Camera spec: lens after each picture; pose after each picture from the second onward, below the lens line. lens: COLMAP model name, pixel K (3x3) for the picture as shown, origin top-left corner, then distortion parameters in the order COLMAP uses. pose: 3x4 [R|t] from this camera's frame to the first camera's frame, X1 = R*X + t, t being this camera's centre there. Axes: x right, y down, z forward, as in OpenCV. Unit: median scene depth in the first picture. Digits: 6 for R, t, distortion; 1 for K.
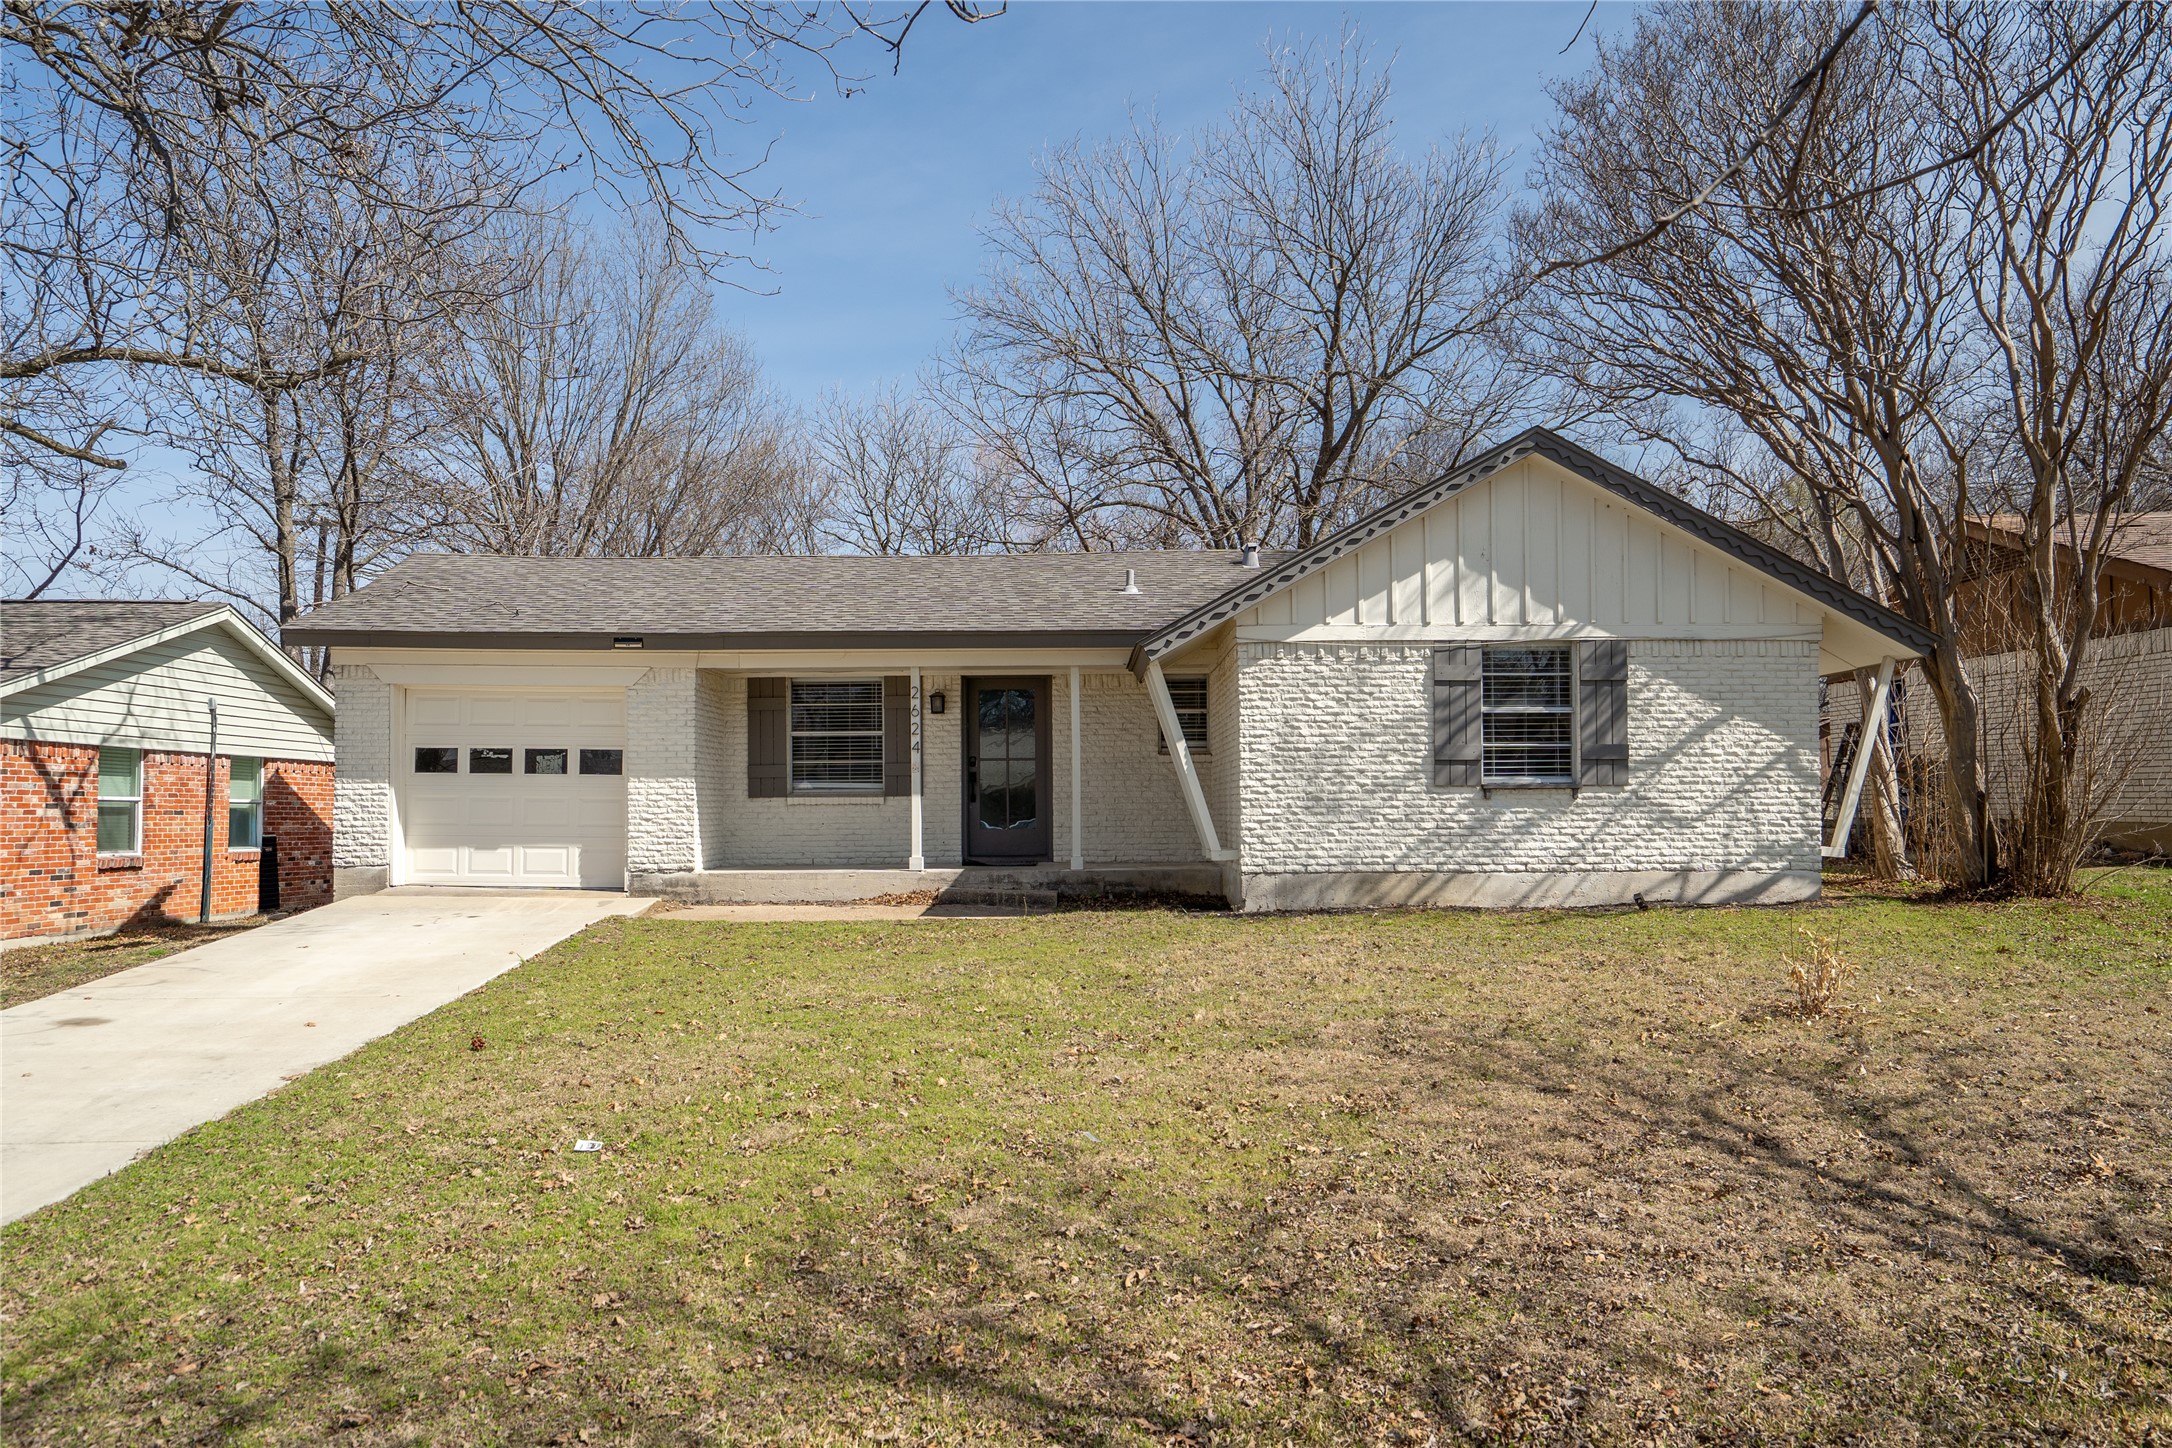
lens RADIAL K [[1717.2, 0, 1086.0], [0, 1717.2, 724.0], [0, 0, 1]] dist [-0.003884, -0.000407]
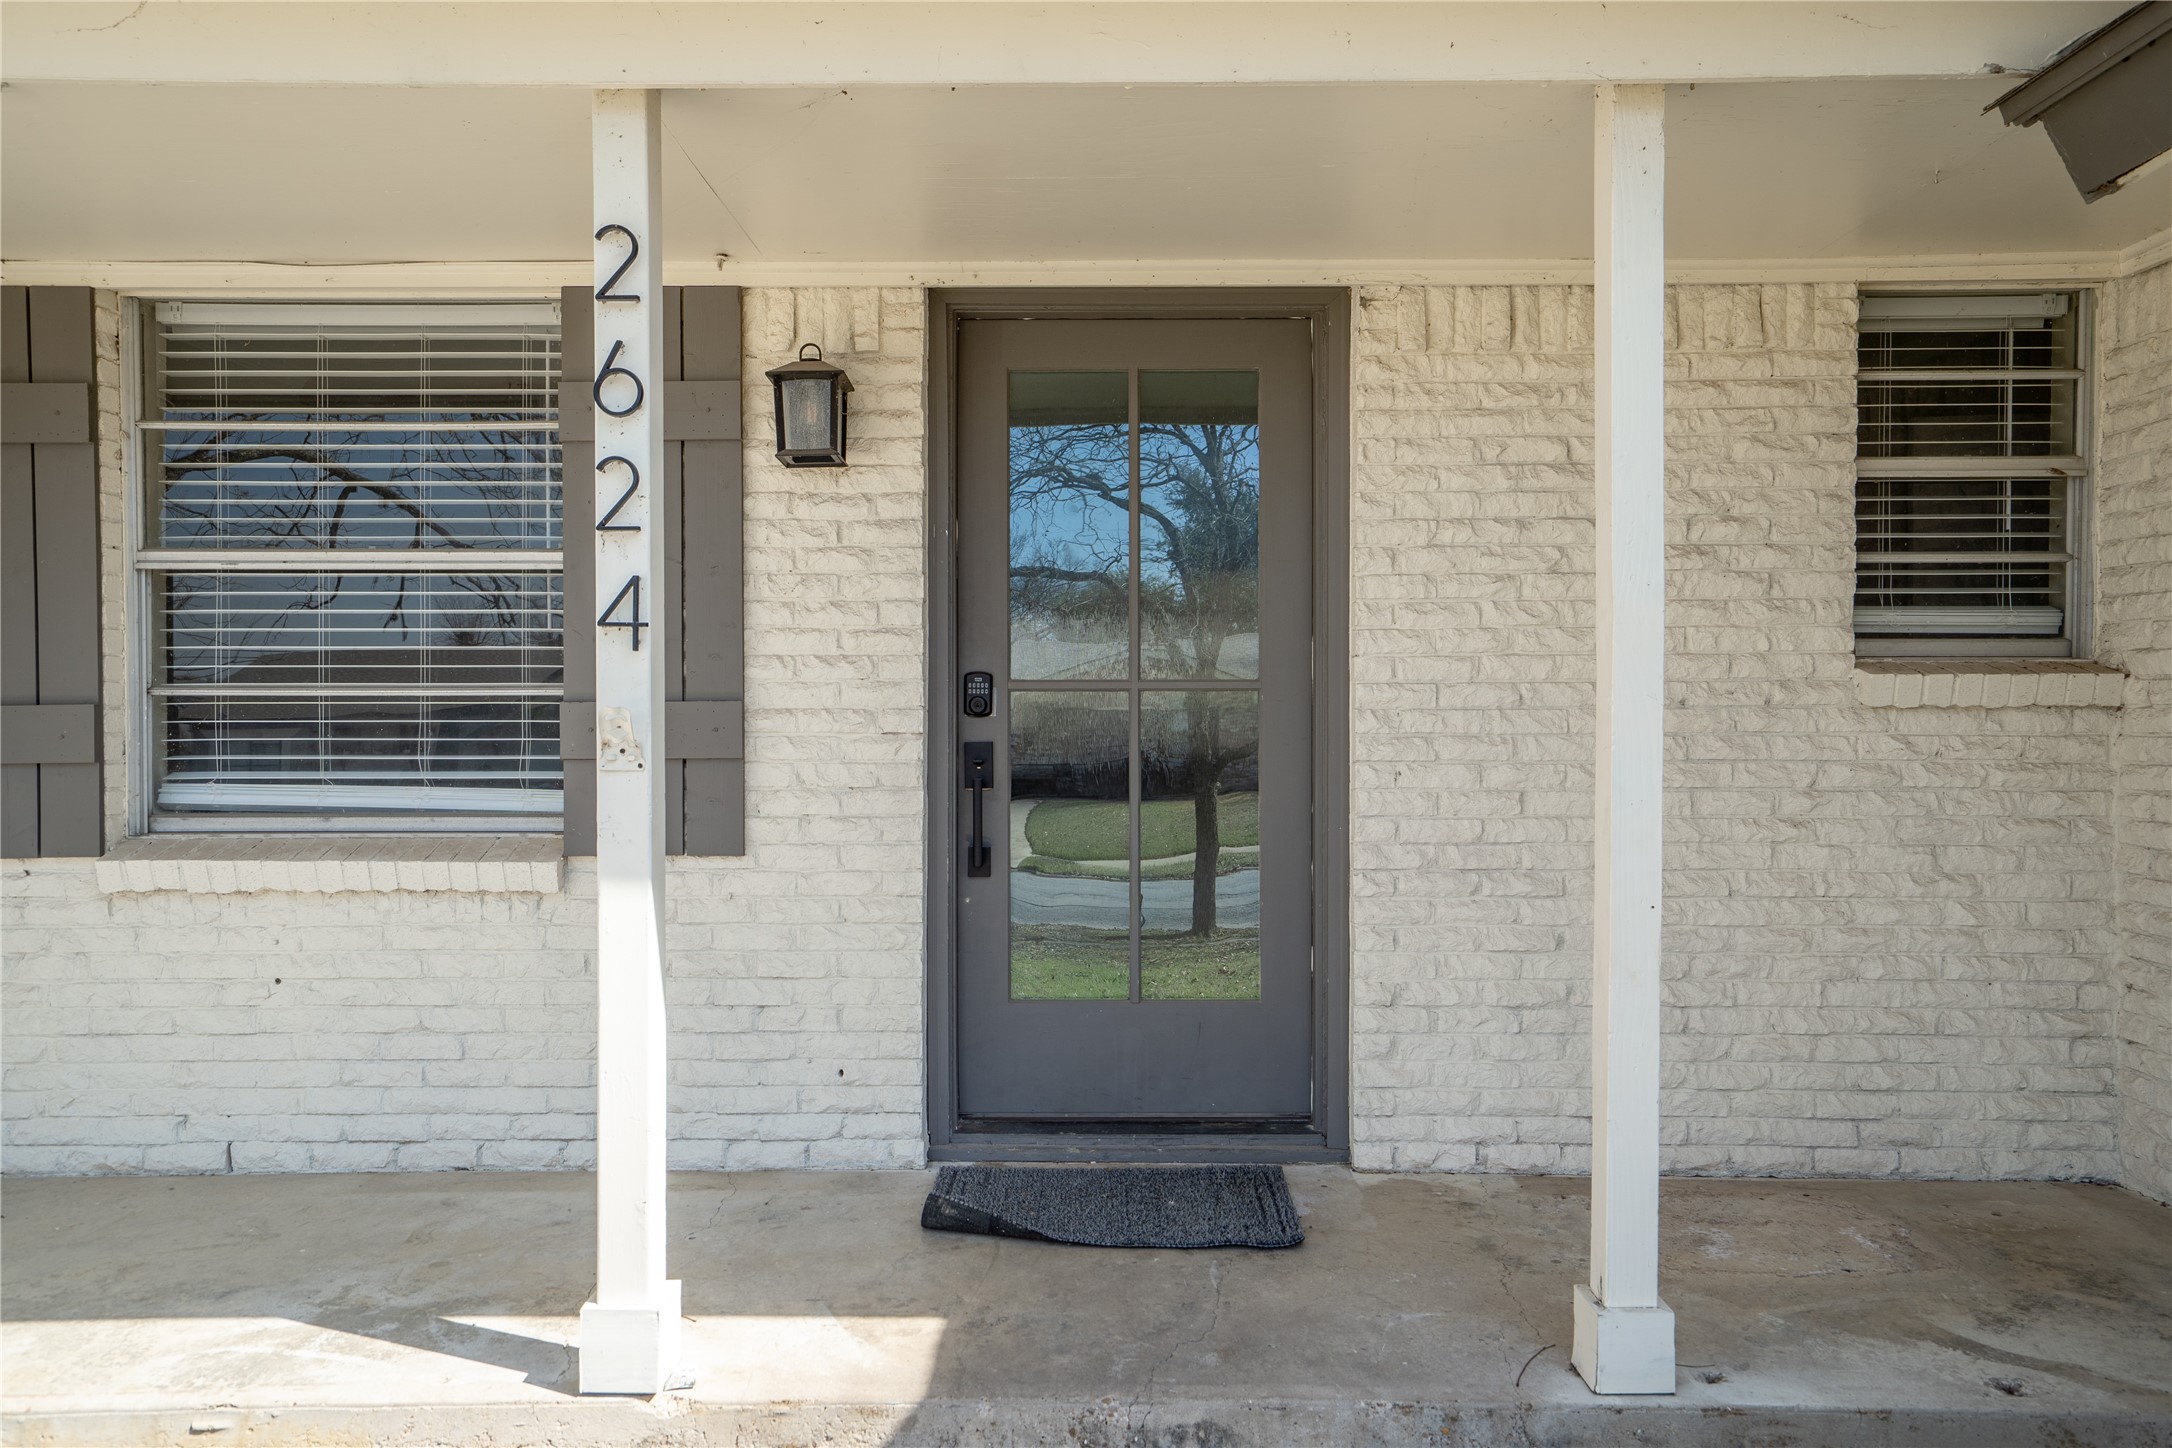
lens RADIAL K [[1658.3, 0, 1086.0], [0, 1658.3, 724.0], [0, 0, 1]] dist [-0.004469, 0.077663]
pose [[0.999967, 0.005869, 0.005599, -0.054328], [-0.006195, 0.998182, 0.059948, 0.013123], [-0.005237, -0.059981, 0.998186, 0.797556]]
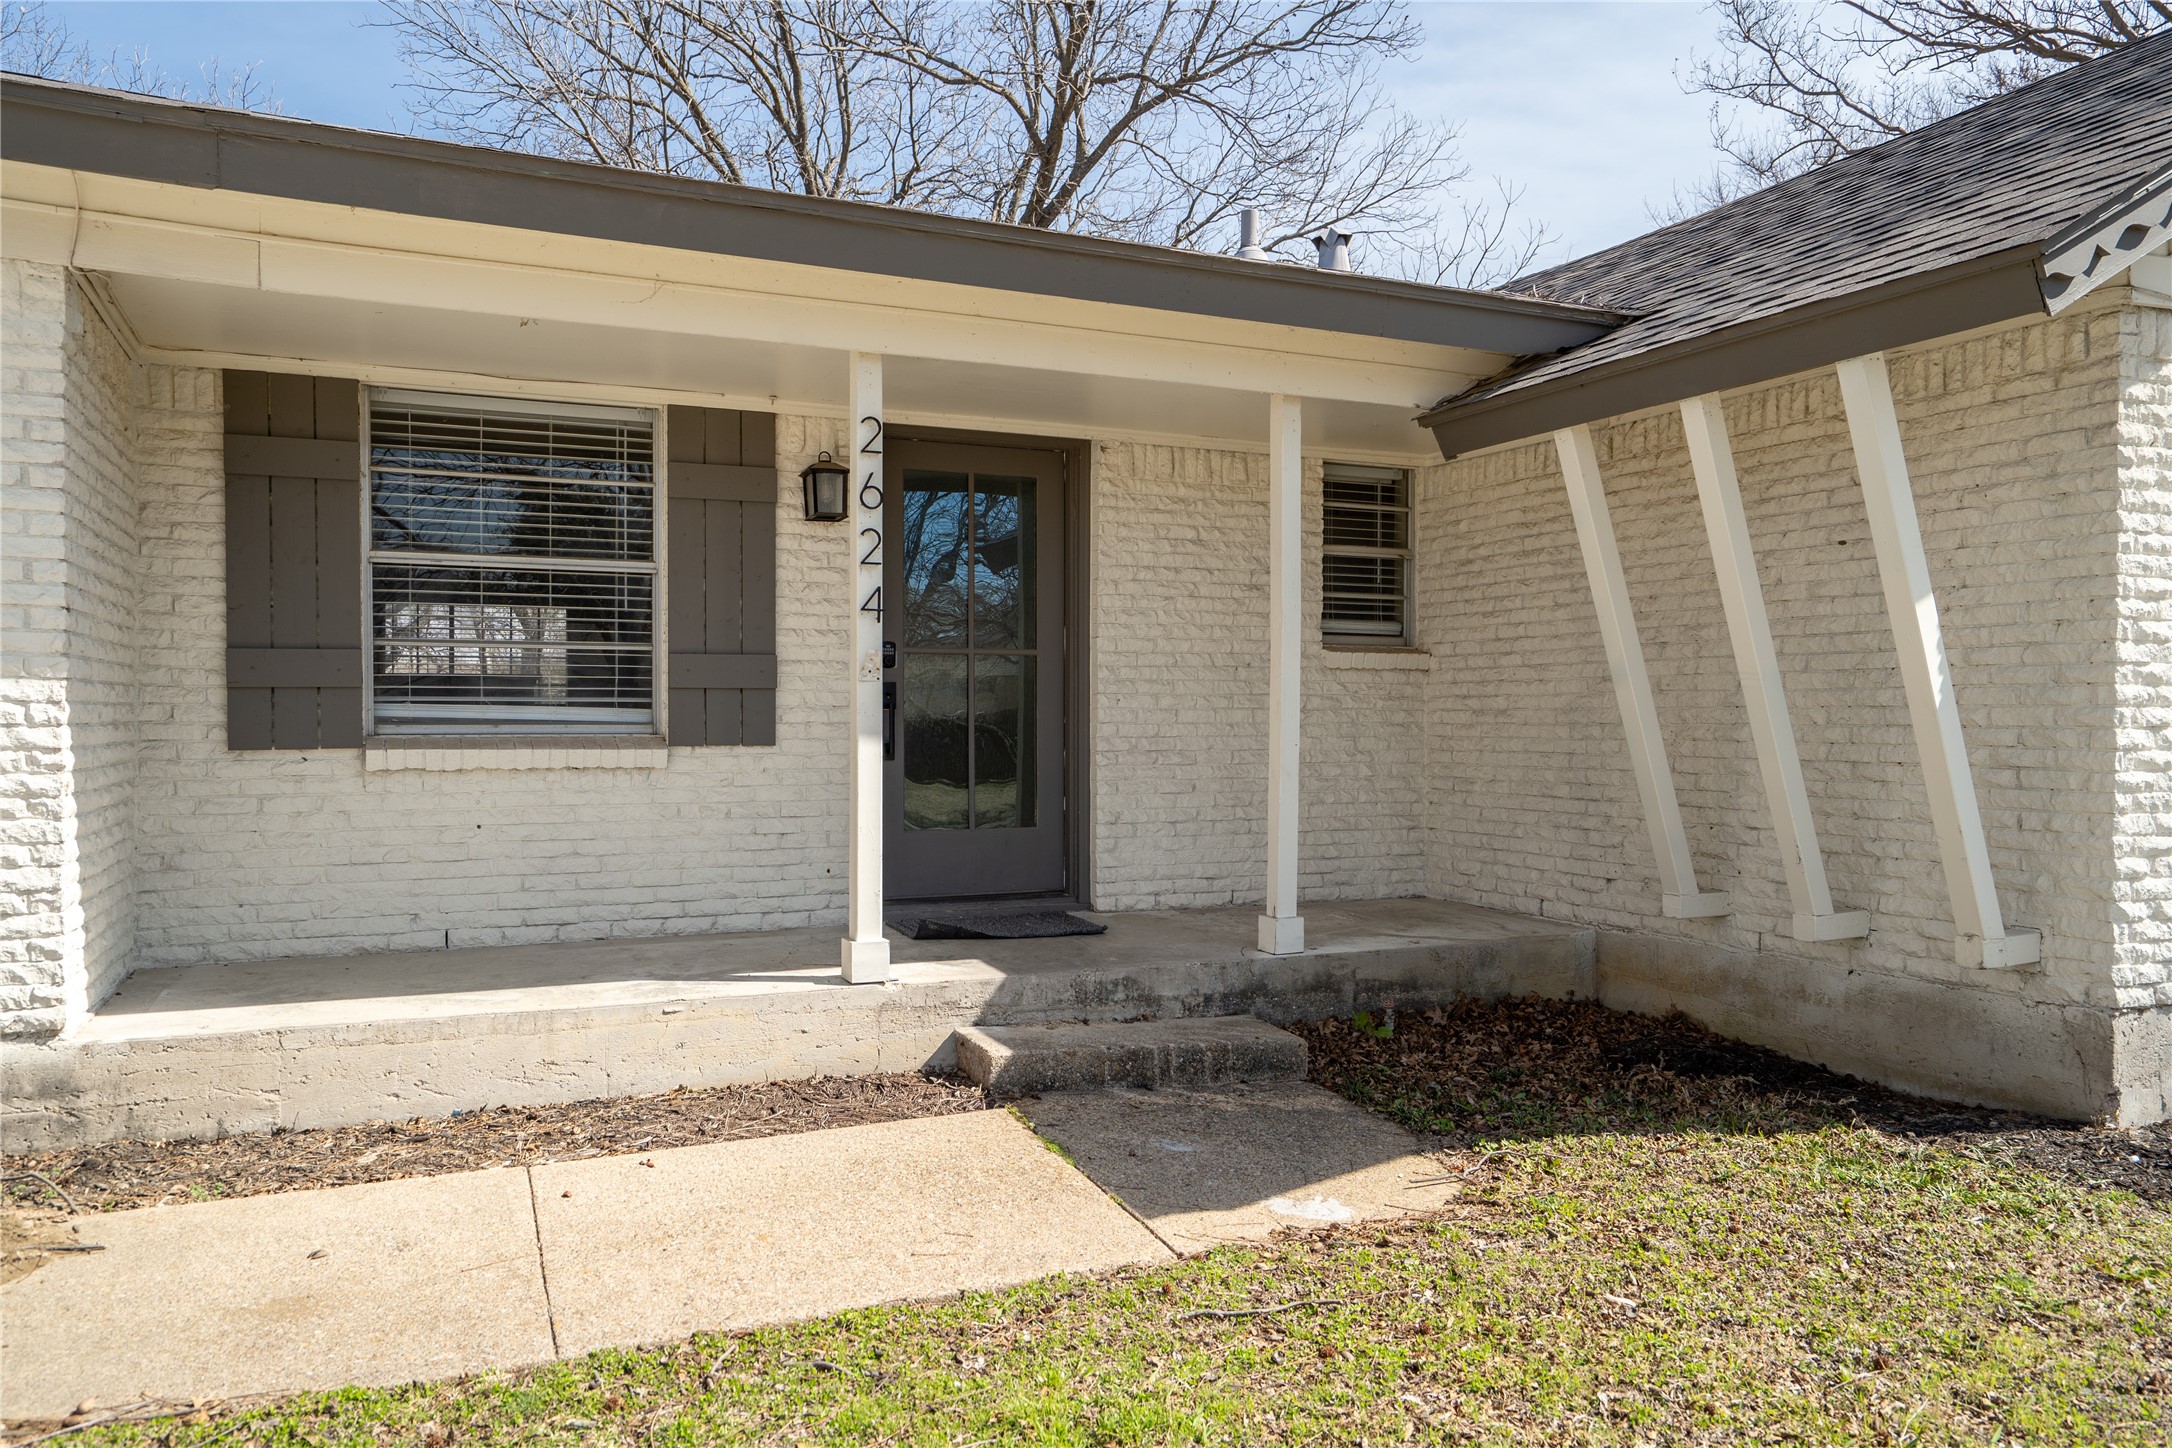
lens RADIAL K [[1599.3, 0, 1086.0], [0, 1599.3, 724.0], [0, 0, 1]] dist [0.012045, 0.005318]
pose [[0.903782, 0.006421, 0.427945, -0.180818], [-0.030127, 0.998362, 0.048647, 0.018955], [-0.426931, -0.056859, 0.902495, 0.668109]]
